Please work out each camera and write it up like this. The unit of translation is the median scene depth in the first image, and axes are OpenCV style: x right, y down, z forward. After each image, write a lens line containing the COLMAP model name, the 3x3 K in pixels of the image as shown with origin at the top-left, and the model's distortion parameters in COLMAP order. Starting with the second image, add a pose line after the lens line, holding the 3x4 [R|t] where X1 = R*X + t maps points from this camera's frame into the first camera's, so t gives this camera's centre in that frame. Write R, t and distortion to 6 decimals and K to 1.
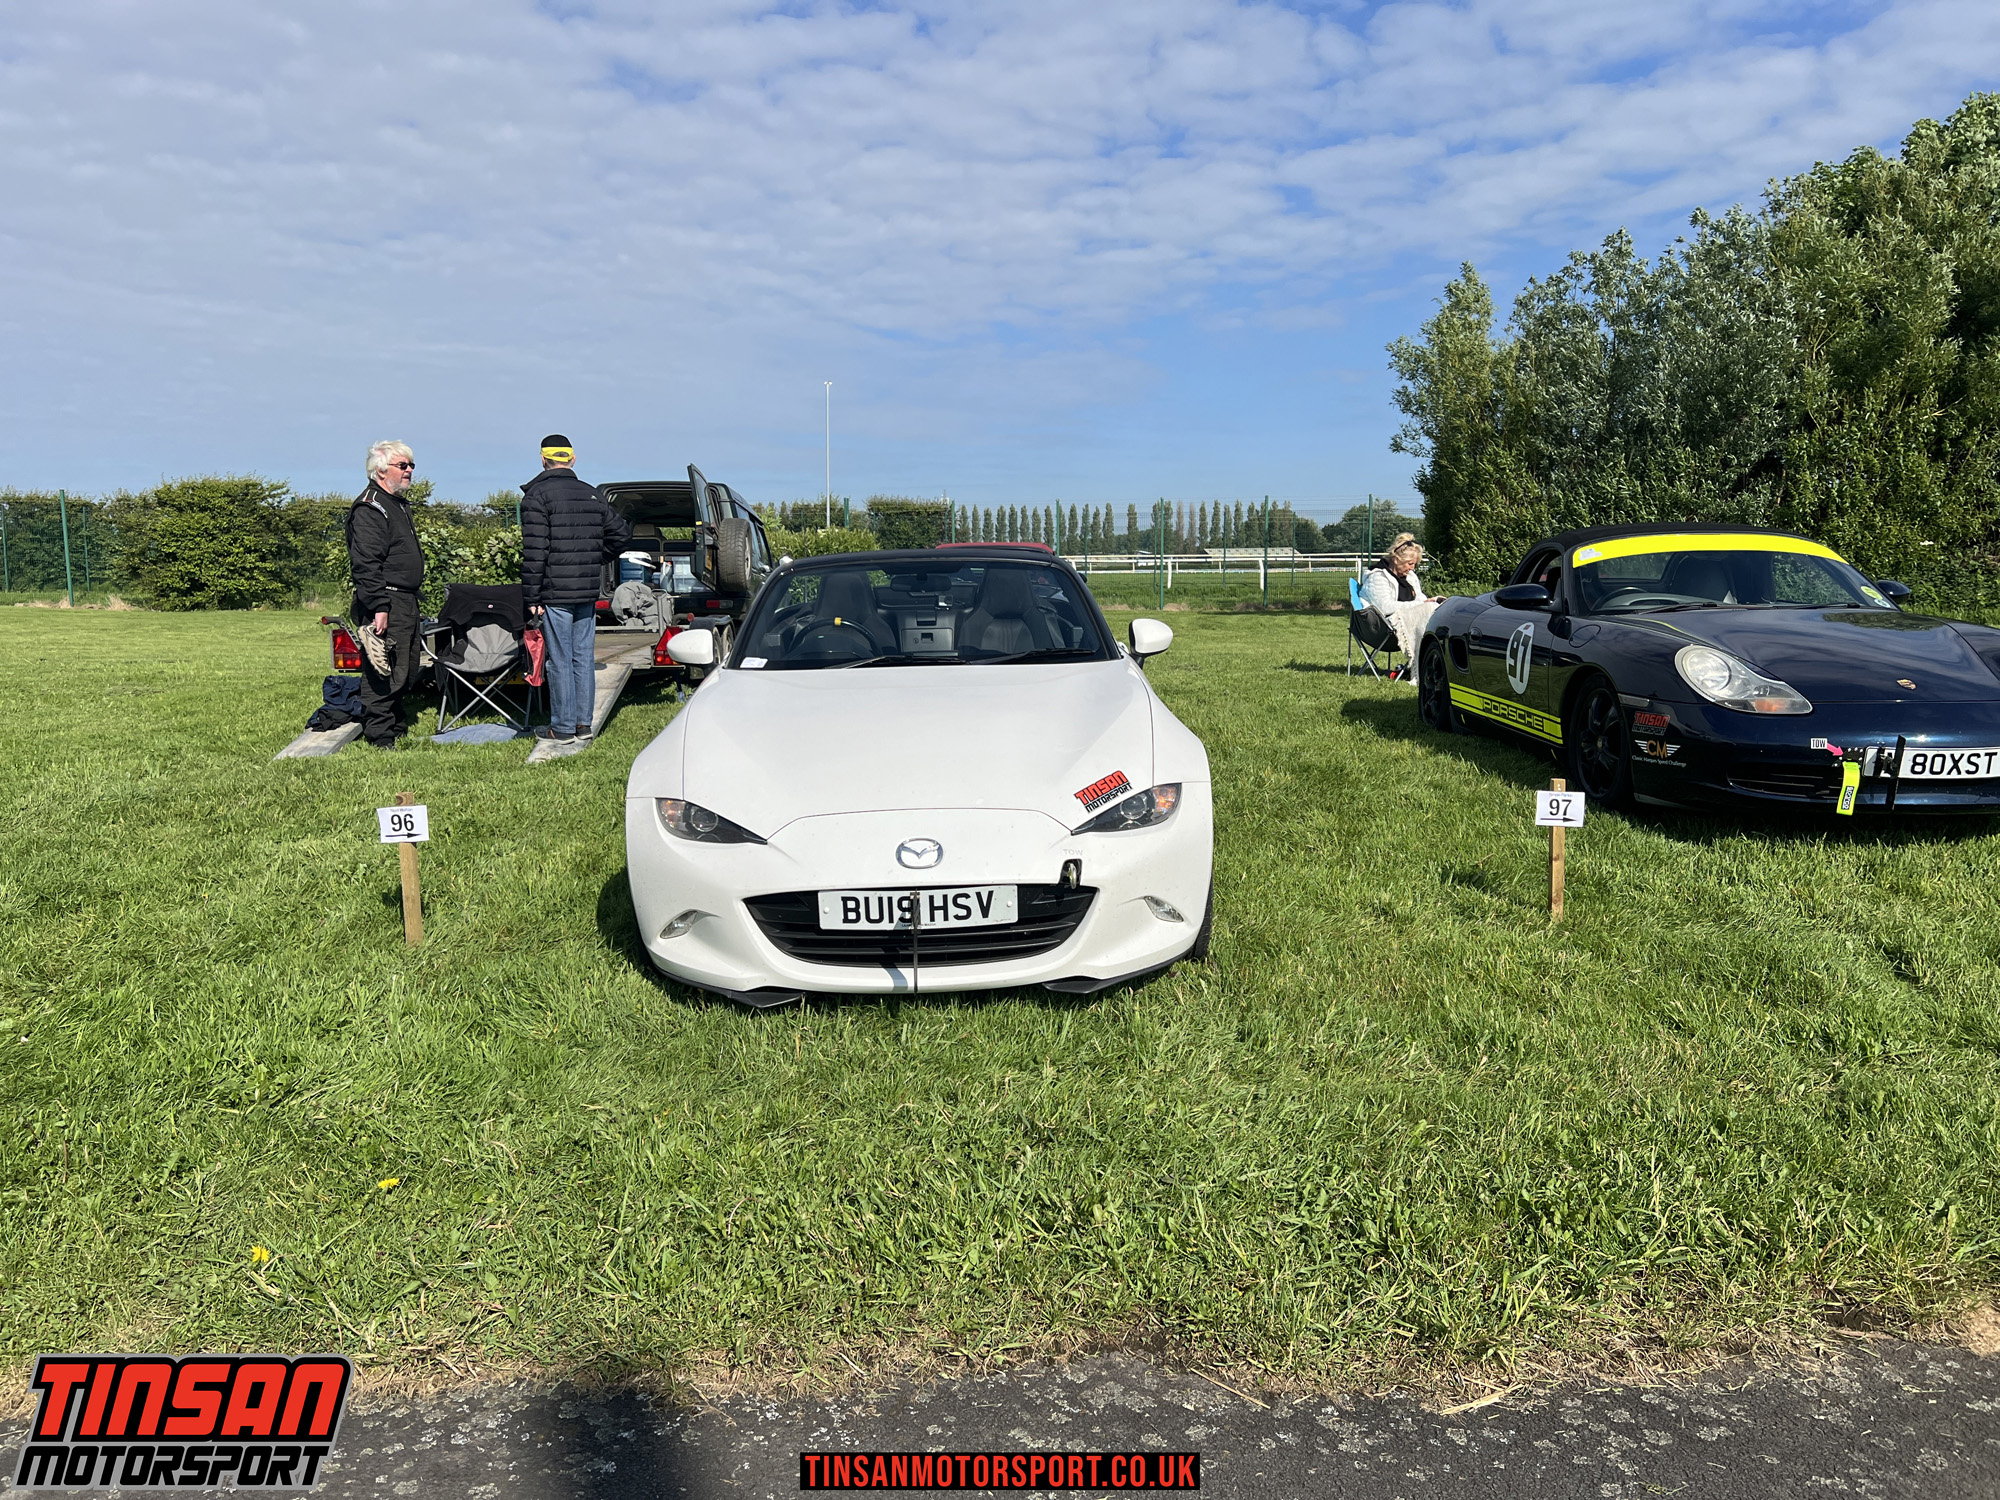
lens RADIAL K [[1507.1, 0, 966.7], [0, 1507.1, 748.9], [0, 0, 1]] dist [0.053458, -0.064098]
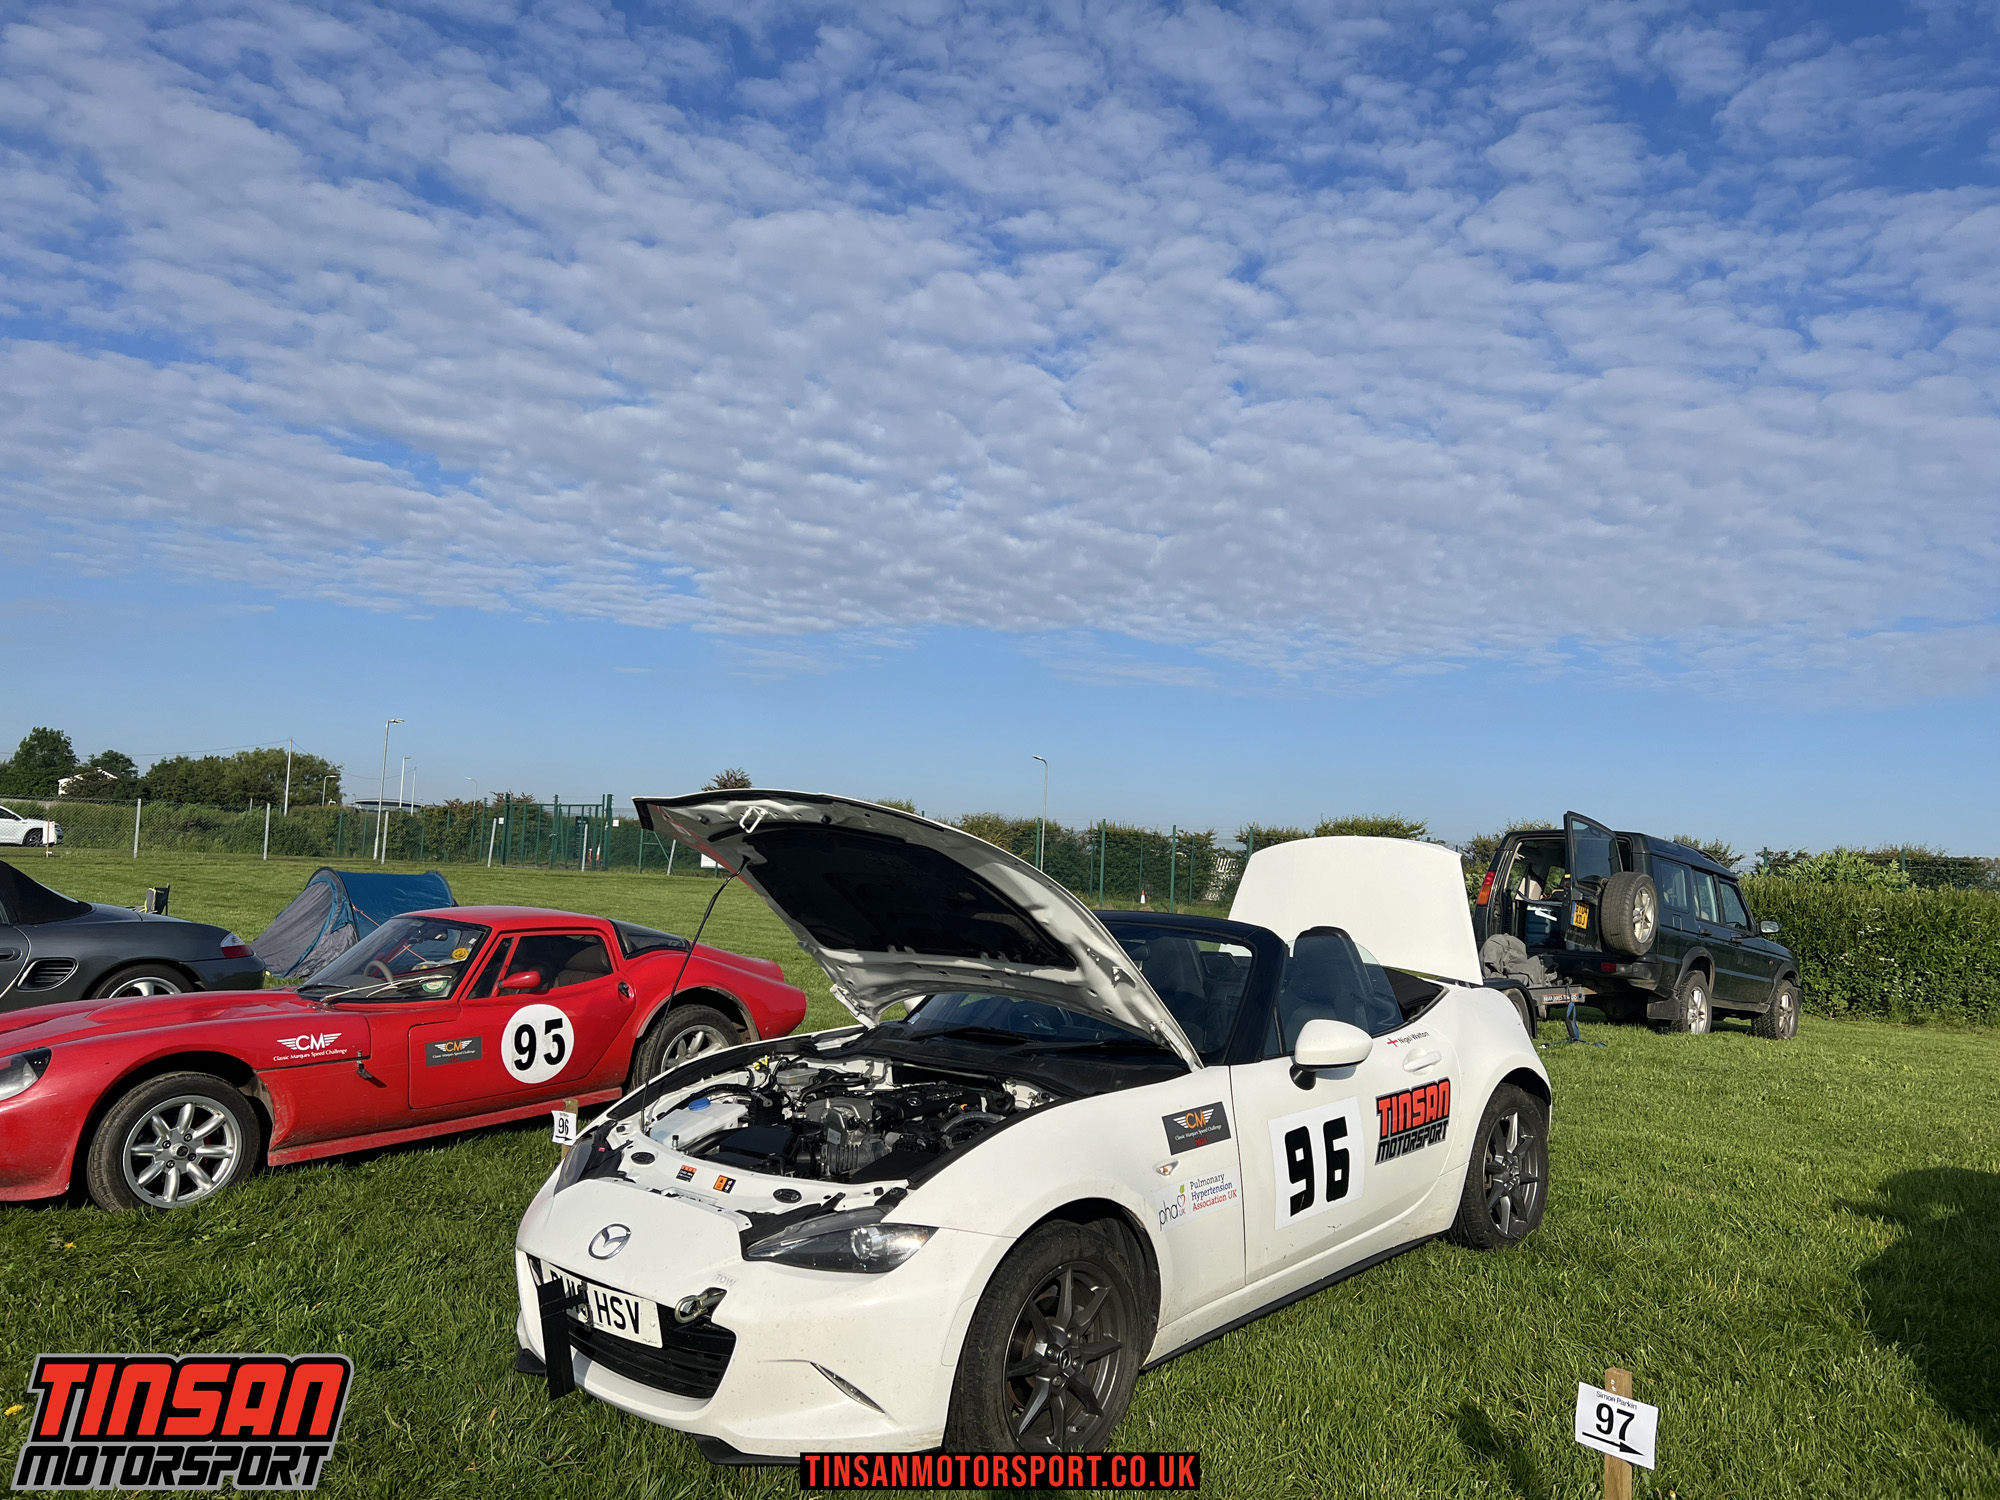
lens RADIAL K [[1505.2, 0, 1008.0], [0, 1505.2, 759.8], [0, 0, 1]] dist [0.055707, -0.059068]
pose [[0.710081, -0.009813, -0.704052, 0.581898], [-0.140572, 0.977798, -0.155405, -0.078486], [0.689945, 0.209320, 0.692936, 0.347678]]
